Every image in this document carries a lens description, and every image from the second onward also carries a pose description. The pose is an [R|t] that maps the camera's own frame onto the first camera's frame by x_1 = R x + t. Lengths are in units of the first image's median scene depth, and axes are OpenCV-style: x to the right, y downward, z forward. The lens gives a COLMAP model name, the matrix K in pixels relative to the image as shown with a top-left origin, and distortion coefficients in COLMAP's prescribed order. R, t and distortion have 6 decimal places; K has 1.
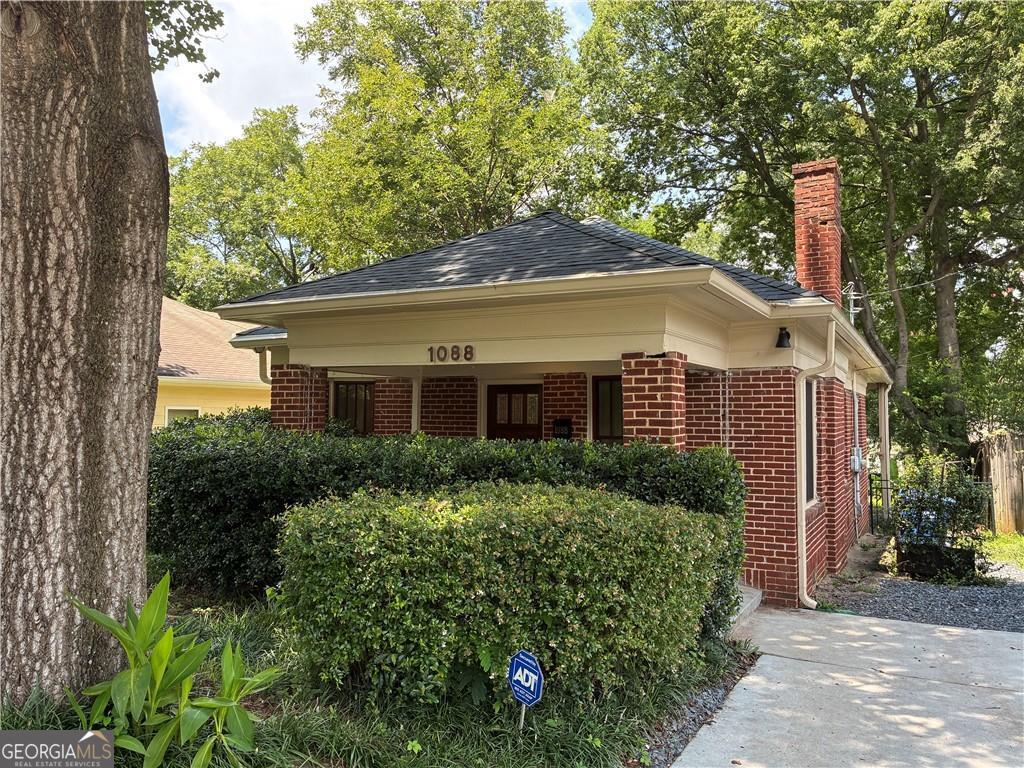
lens RADIAL K [[775.9, 0, 511.3], [0, 775.9, 384.4], [0, 0, 1]] dist [0.052197, -0.074152]
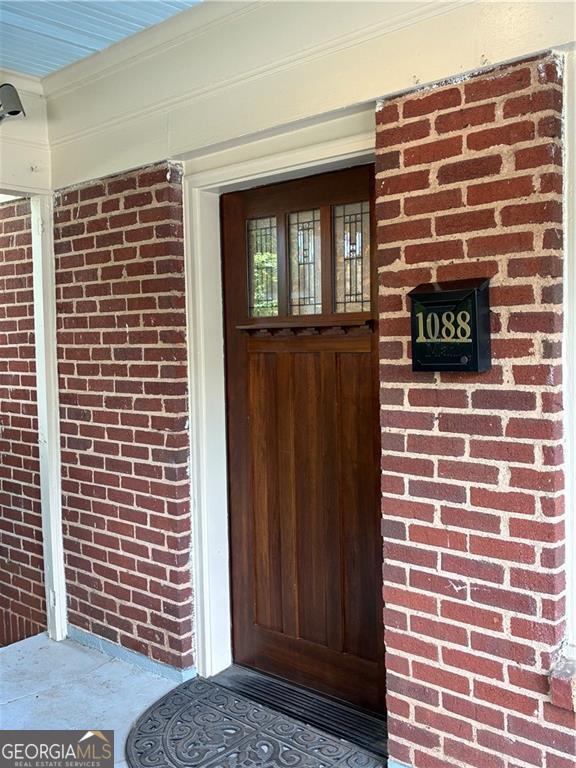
lens RADIAL K [[763.3, 0, 287.4], [0, 763.3, 384.5], [0, 0, 1]] dist [0.006007, 0.000000]
pose [[0.969360, -0.015949, -0.245126, 0.074619], [0.042692, 0.993642, 0.104174, 0.049826], [0.241907, -0.111447, 0.963878, 0.768126]]
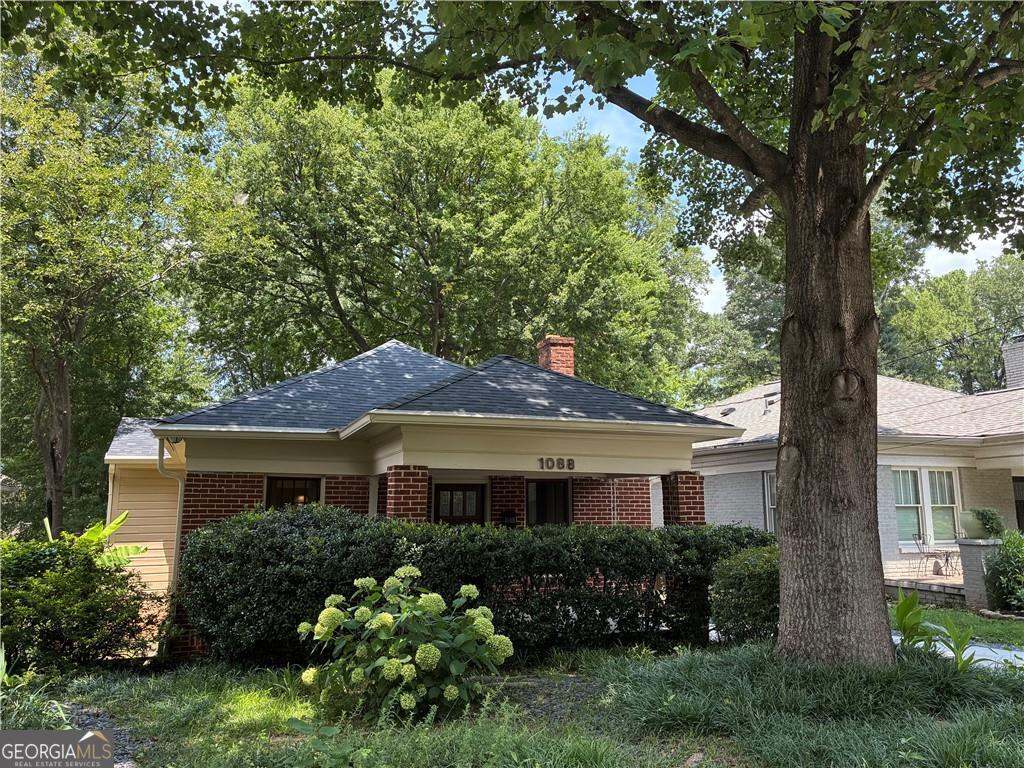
lens RADIAL K [[775.9, 0, 511.1], [0, 775.9, 383.7], [0, 0, 1]] dist [0.052197, -0.074152]
pose [[0.632395, 0.112998, 0.766360, -0.967347], [-0.026077, 0.991848, -0.124726, -0.005943], [-0.774207, 0.058892, 0.630187, 0.158035]]
